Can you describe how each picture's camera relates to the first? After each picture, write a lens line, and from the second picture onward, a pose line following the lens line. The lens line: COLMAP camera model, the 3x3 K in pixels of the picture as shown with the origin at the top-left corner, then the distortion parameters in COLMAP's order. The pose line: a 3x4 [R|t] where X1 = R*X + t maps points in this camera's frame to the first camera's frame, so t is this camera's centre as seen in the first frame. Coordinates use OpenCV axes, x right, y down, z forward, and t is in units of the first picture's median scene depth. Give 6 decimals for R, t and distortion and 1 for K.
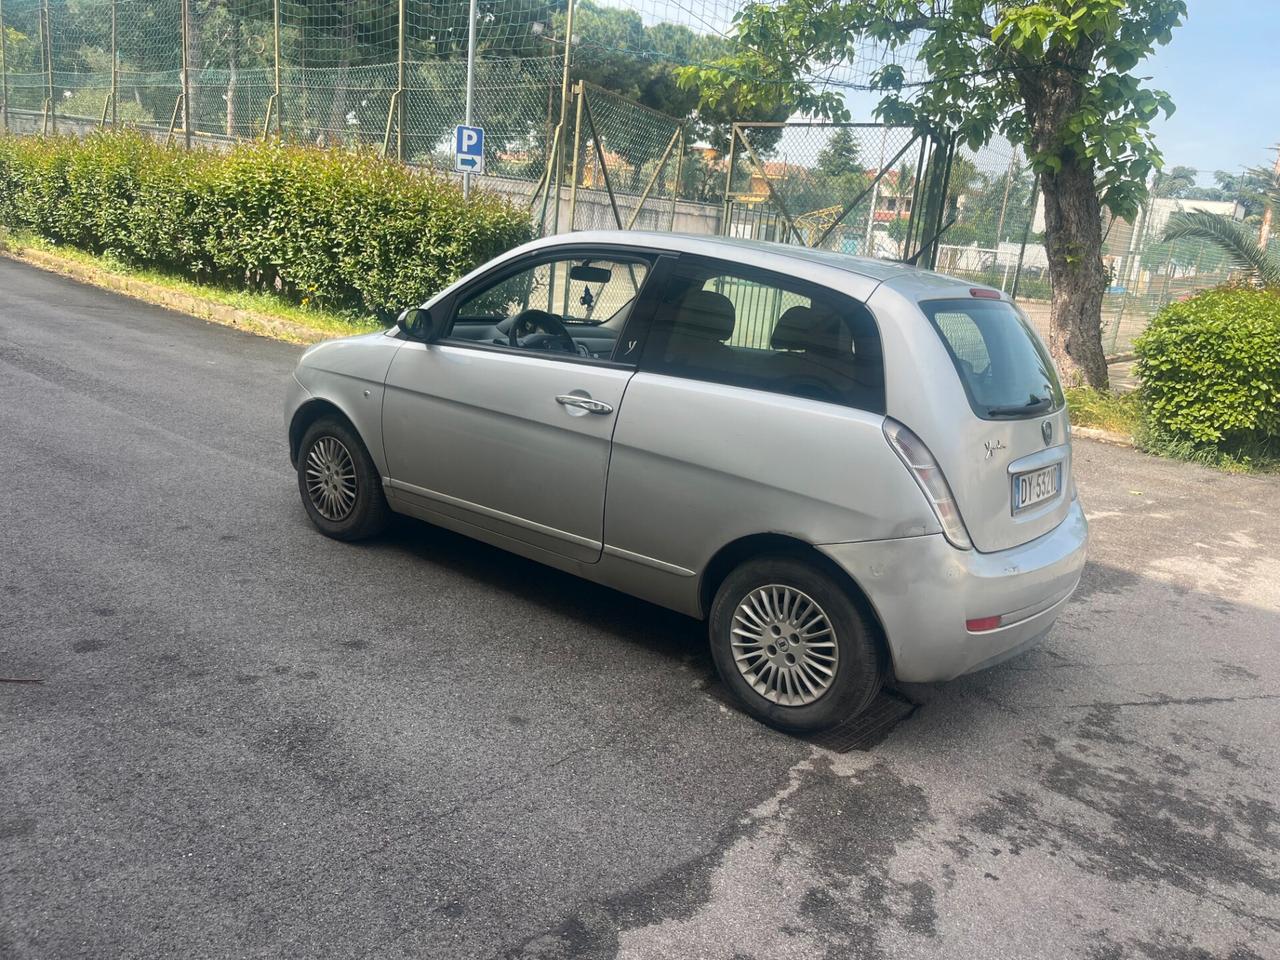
lens RADIAL K [[973.6, 0, 639.7], [0, 973.6, 492.1], [0, 0, 1]] dist [0.064406, -0.092393]
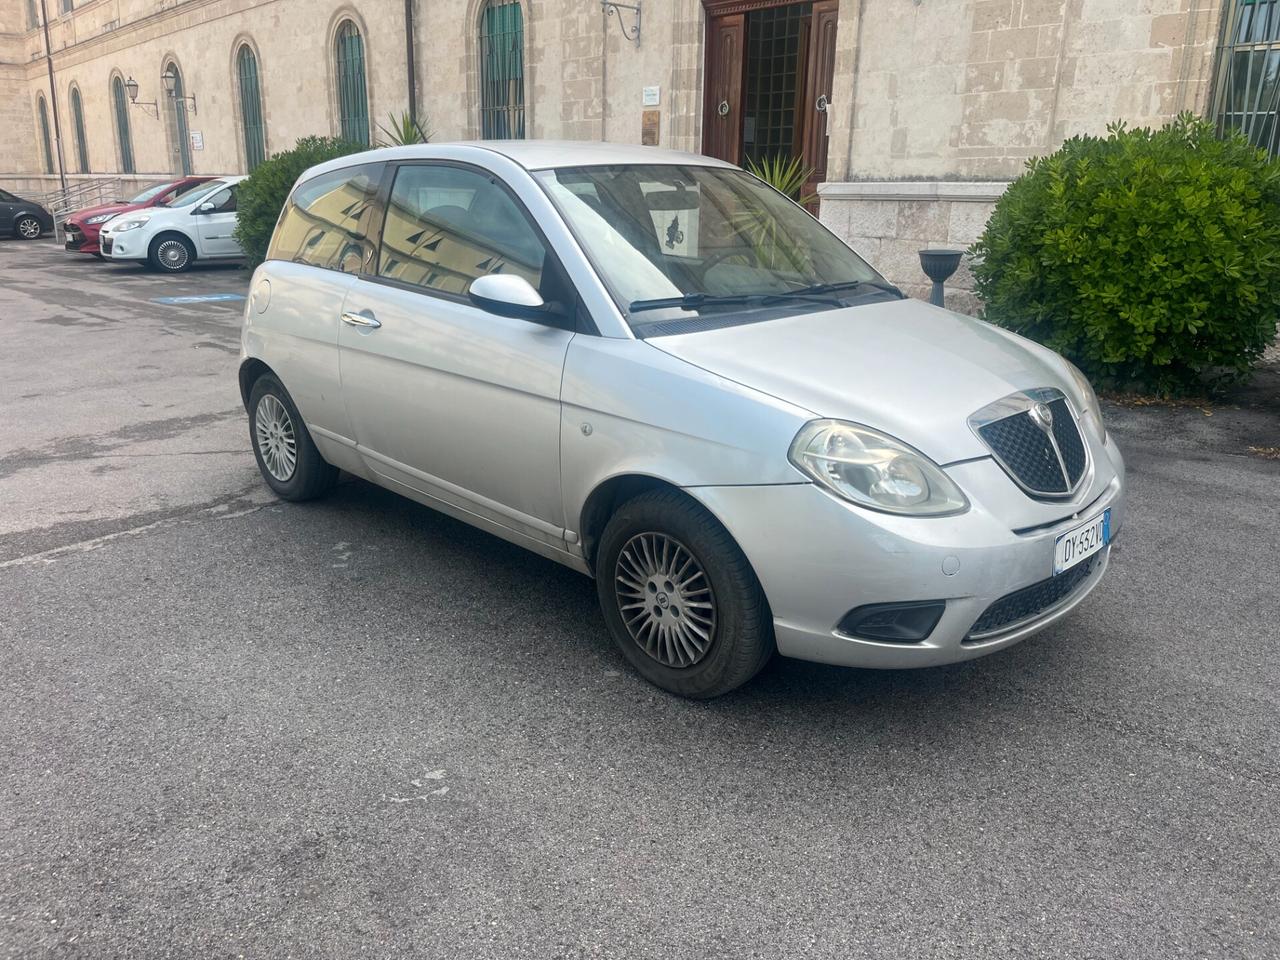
lens RADIAL K [[973.6, 0, 640.4], [0, 973.6, 483.1], [0, 0, 1]] dist [0.064406, -0.092393]
pose [[-0.986327, -0.139644, 0.087510, -0.173077], [-0.072528, 0.844650, 0.530382, -0.617959], [-0.147981, 0.516784, -0.843230, 2.466233]]
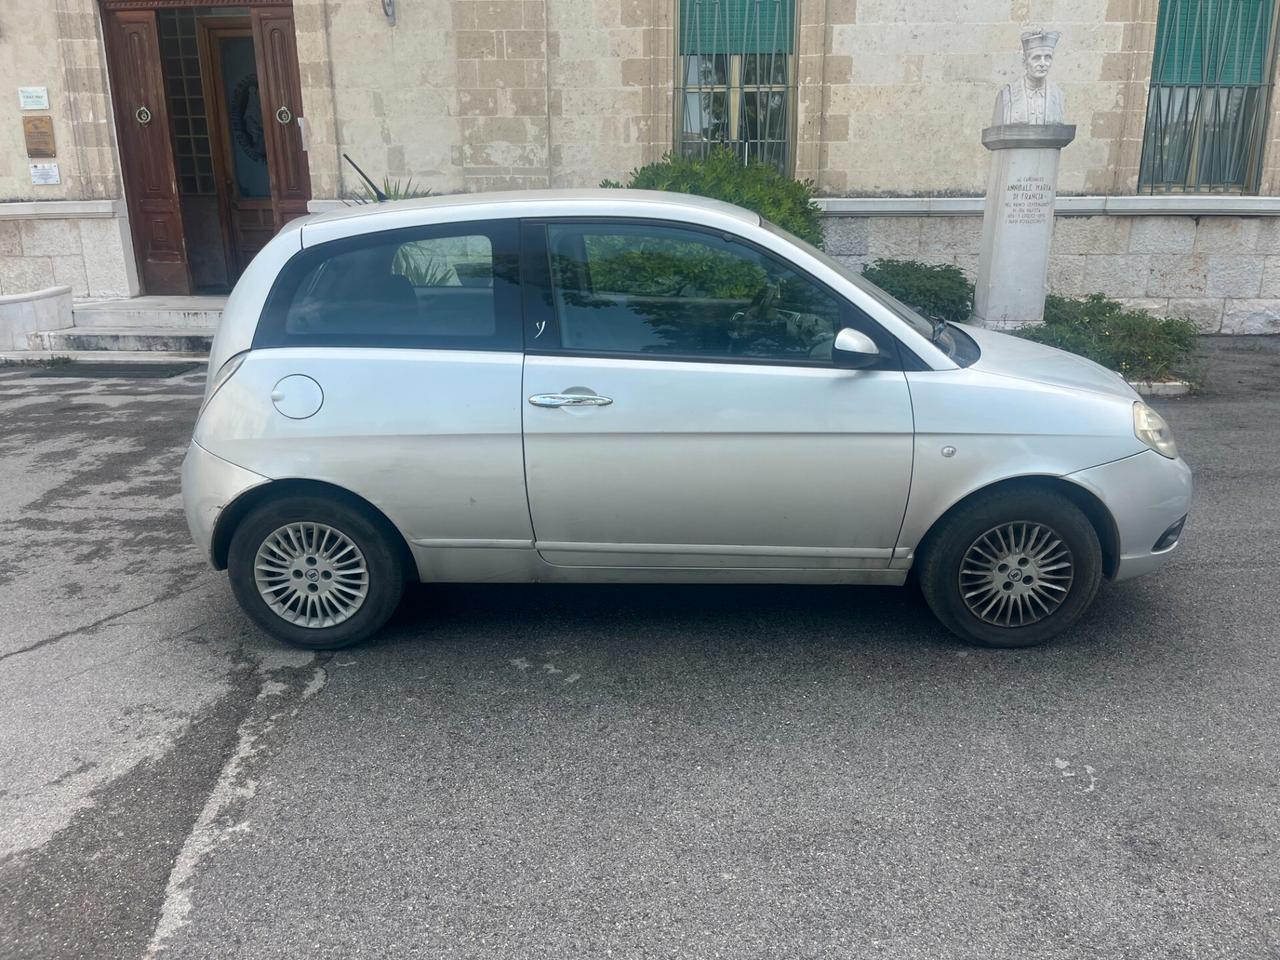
lens RADIAL K [[973.6, 0, 649.4], [0, 973.6, 479.1], [0, 0, 1]] dist [0.064406, -0.092393]
pose [[-0.782256, 0.089357, -0.616515, 0.808345], [-0.223397, 0.883597, 0.411522, -0.515382], [0.581523, 0.459643, -0.671237, 2.226920]]
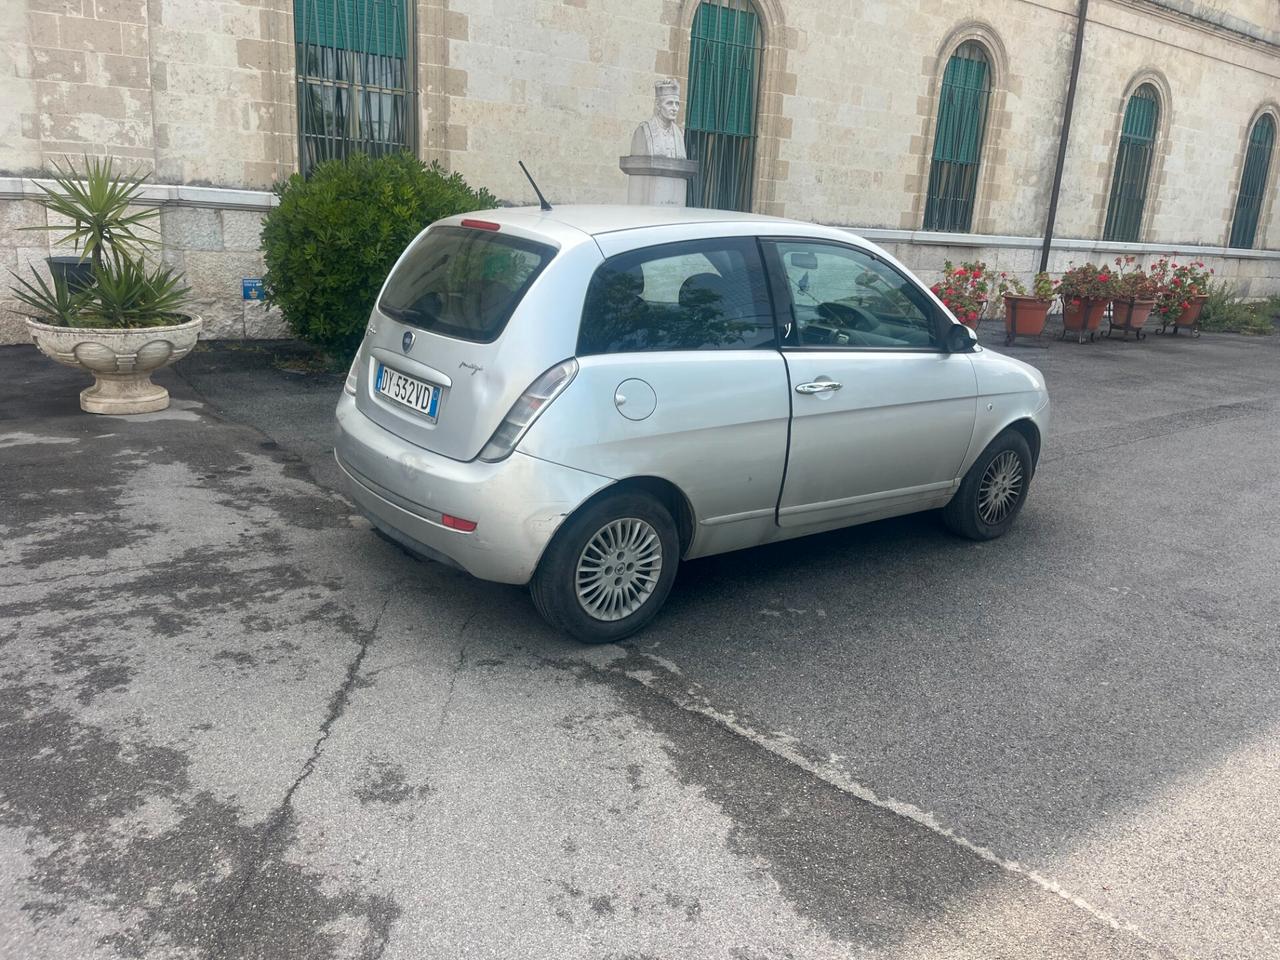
lens RADIAL K [[973.6, 0, 649.1], [0, 973.6, 487.6], [0, 0, 1]] dist [0.064406, -0.092393]
pose [[-0.225299, 0.163888, -0.960407, 1.485405], [-0.324662, 0.916782, 0.232605, -0.262883], [0.918605, 0.364213, -0.153341, 1.525533]]
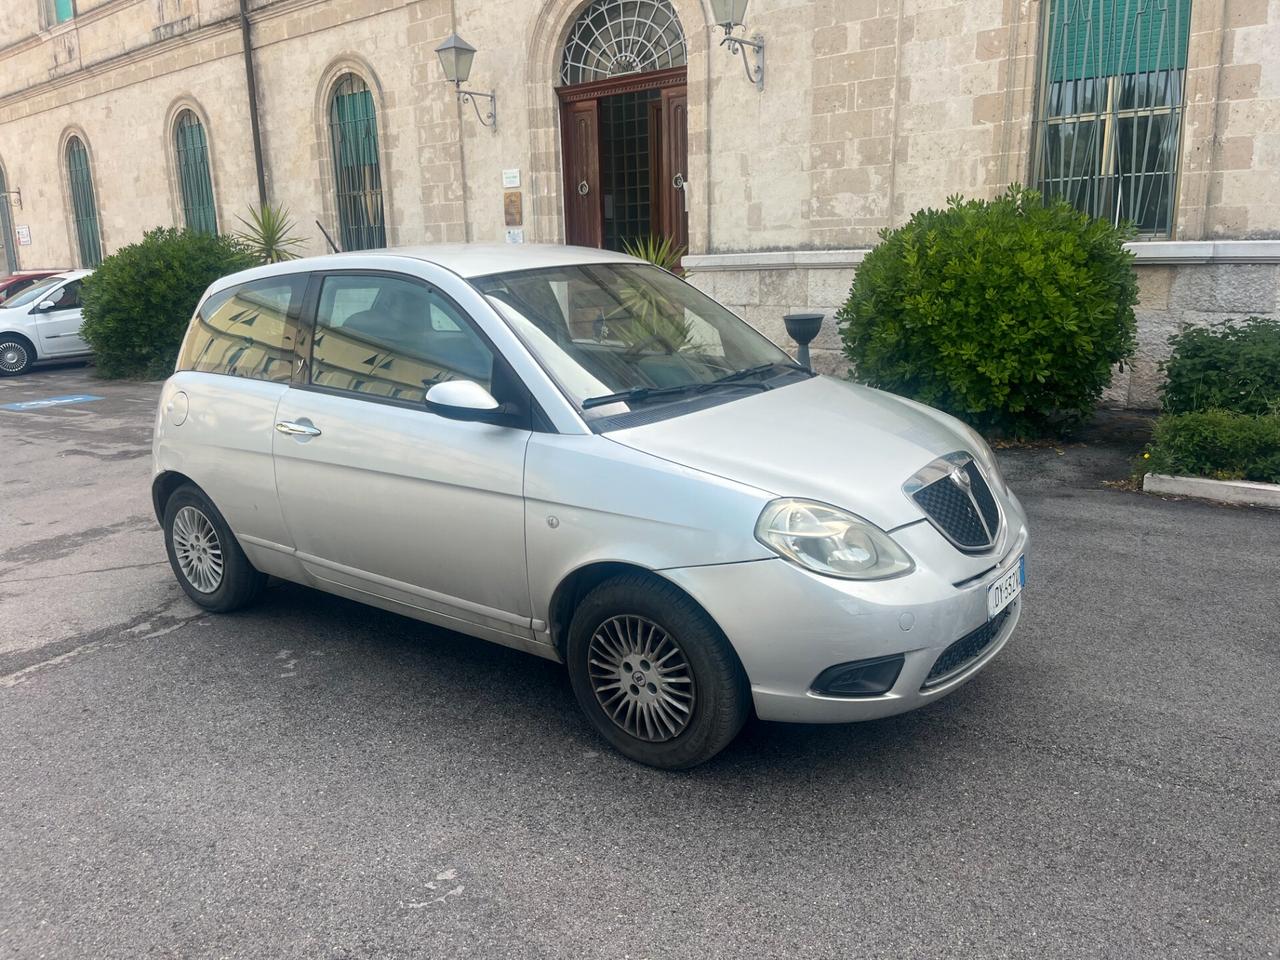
lens RADIAL K [[973.6, 0, 639.9], [0, 973.6, 490.7], [0, 0, 1]] dist [0.064406, -0.092393]
pose [[-0.997376, -0.057565, -0.043911, -0.083537], [-0.071498, 0.878594, 0.472188, -0.657154], [0.011398, 0.474088, -0.880404, 2.506721]]
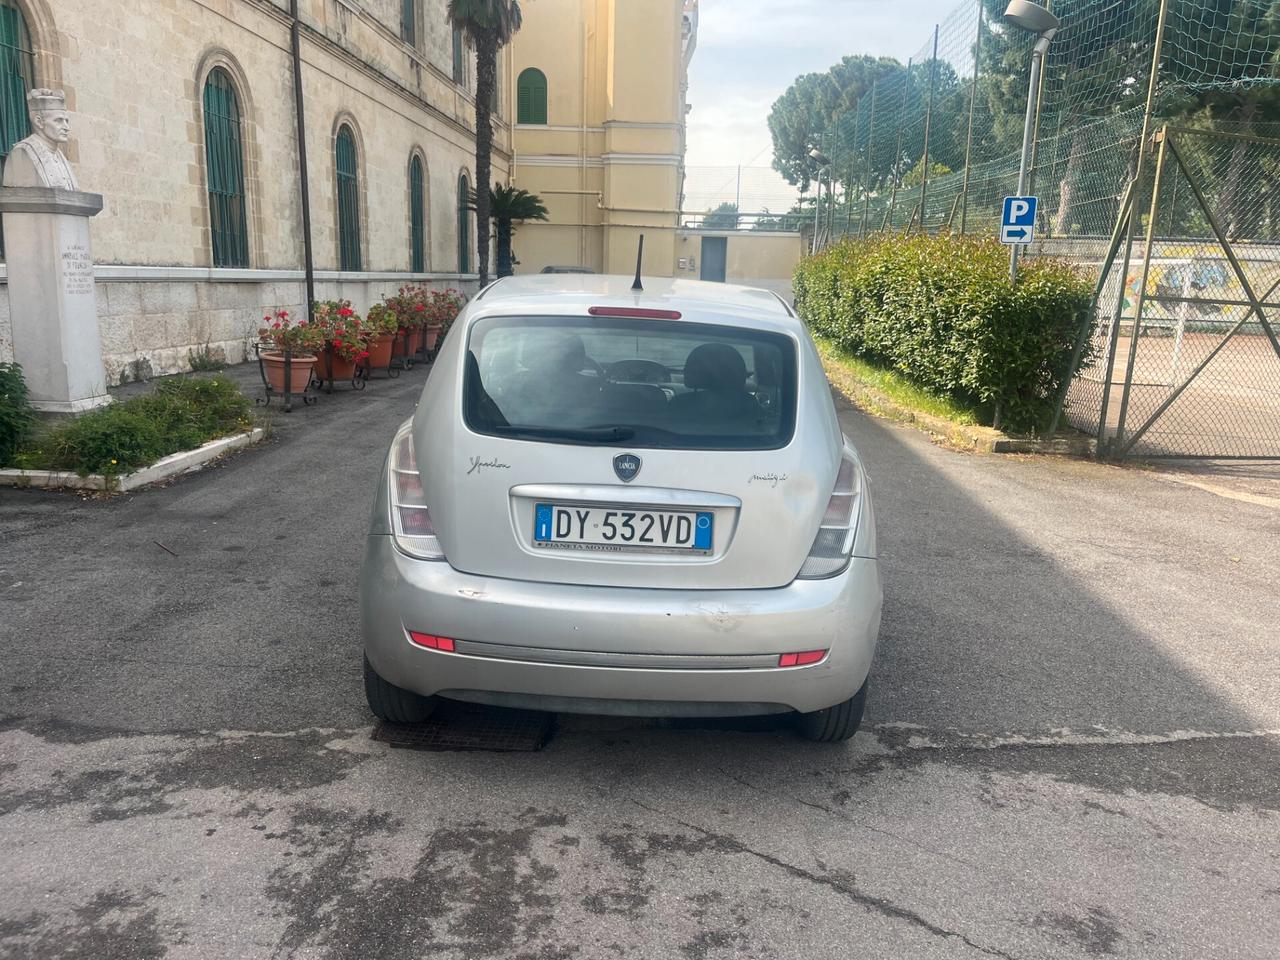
lens RADIAL K [[973.6, 0, 651.2], [0, 973.6, 483.4], [0, 0, 1]] dist [0.064406, -0.092393]
pose [[0.625262, 0.091151, -0.775074, 1.129545], [-0.175059, 0.984228, -0.025475, -0.029183], [0.760528, 0.151612, 0.631357, 0.493316]]
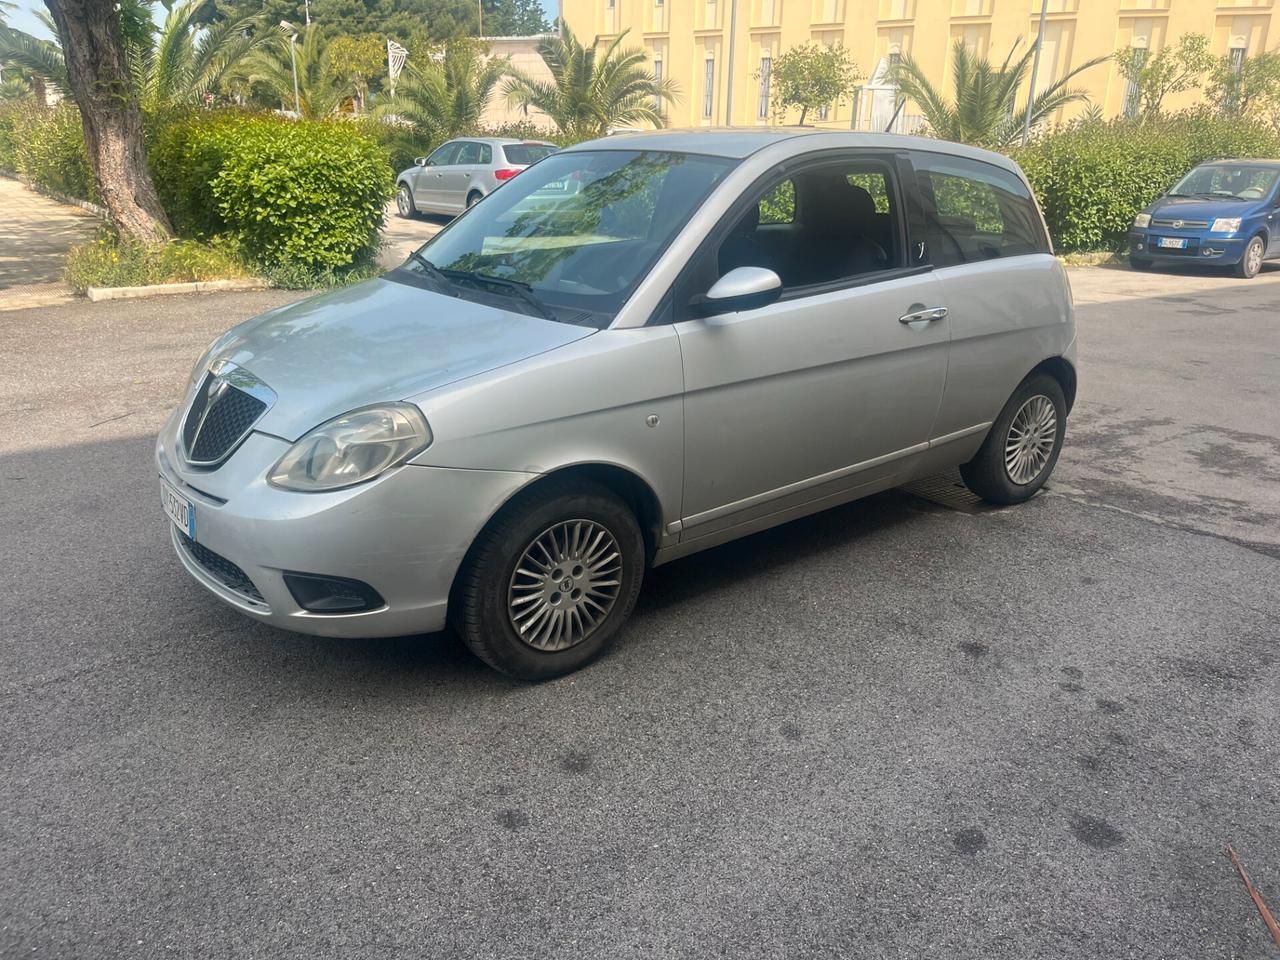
lens RADIAL K [[973.6, 0, 642.0], [0, 973.6, 477.4], [0, 0, 1]] dist [0.064406, -0.092393]
pose [[0.223083, -0.407664, 0.885463, -1.151950], [0.247940, 0.902209, 0.352908, -0.392864], [-0.942741, 0.140814, 0.302344, 1.071020]]
